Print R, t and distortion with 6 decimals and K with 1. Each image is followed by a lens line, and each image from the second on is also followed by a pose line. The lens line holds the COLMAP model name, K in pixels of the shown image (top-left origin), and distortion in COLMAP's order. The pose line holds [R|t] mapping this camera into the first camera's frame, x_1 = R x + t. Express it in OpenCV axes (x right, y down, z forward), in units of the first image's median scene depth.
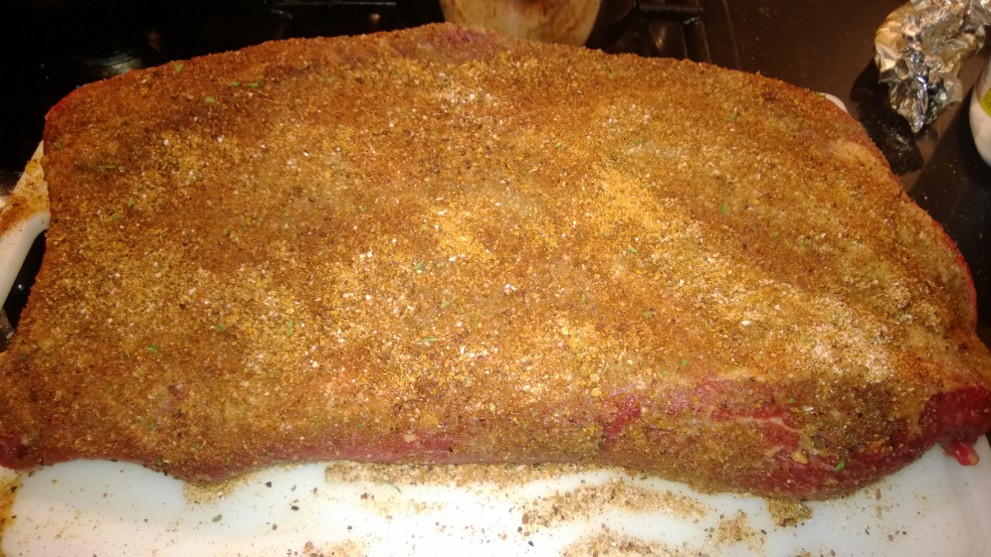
lens RADIAL K [[763.9, 0, 531.5], [0, 763.9, 288.4], [0, 0, 1]] dist [0.008488, -0.078601]
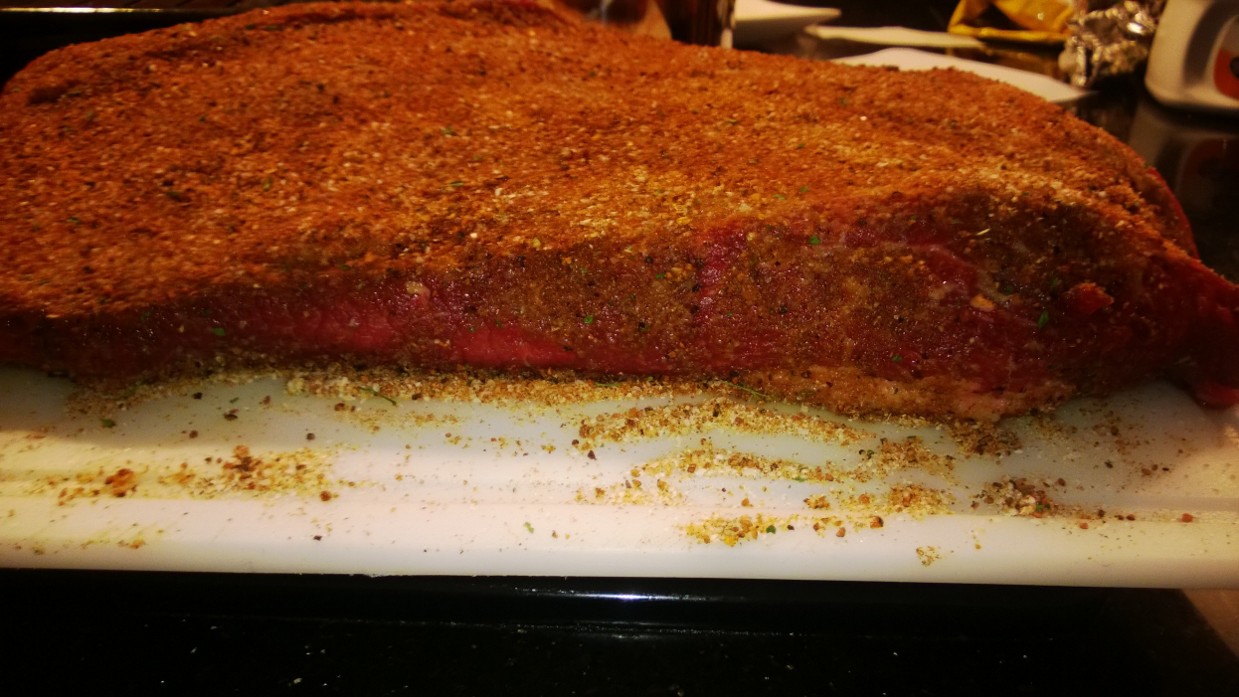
lens RADIAL K [[955.0, 0, 661.6], [0, 955.0, 362.7], [0, 0, 1]] dist [0.008488, -0.078601]
pose [[0.999681, -0.010268, 0.023062, 0.040310], [0.018849, 0.911290, -0.411334, 0.585092], [-0.016792, 0.411638, 0.911193, 0.229239]]
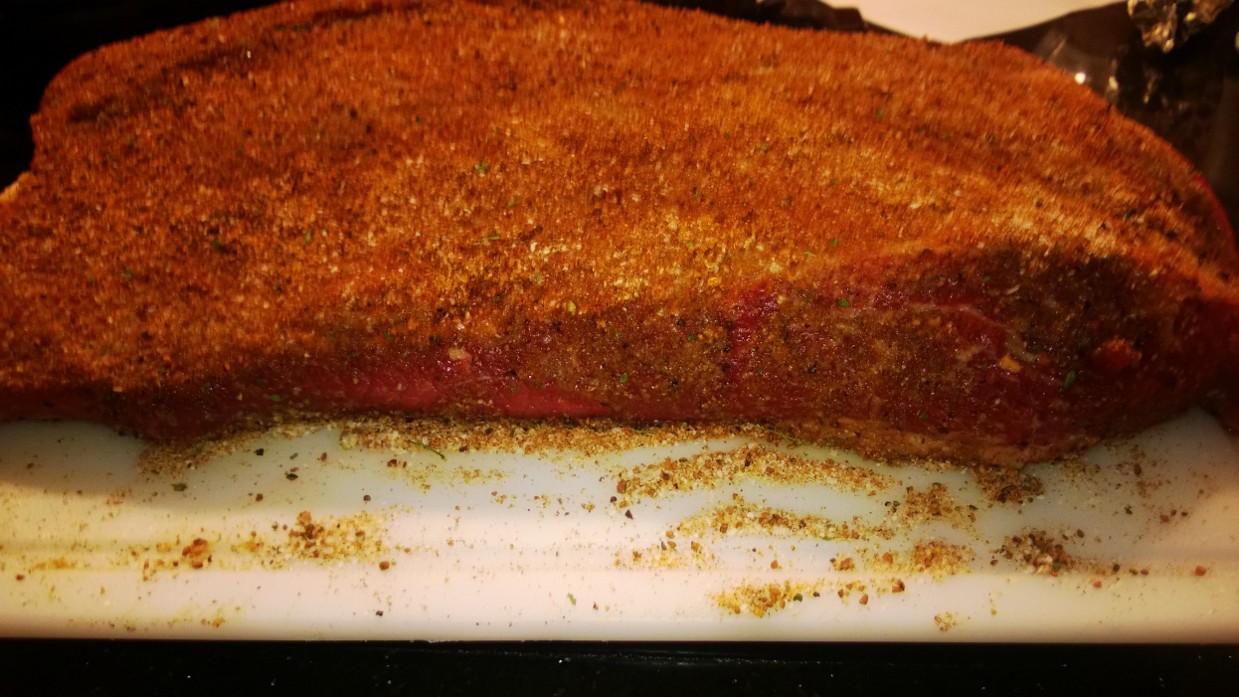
lens RADIAL K [[955.0, 0, 663.6], [0, 955.0, 358.1], [0, 0, 1]] dist [0.008488, -0.078601]
pose [[0.999423, -0.023997, -0.024036, 0.053422], [0.016449, 0.961128, -0.275613, 0.427399], [0.029716, 0.275059, 0.960968, 0.139979]]
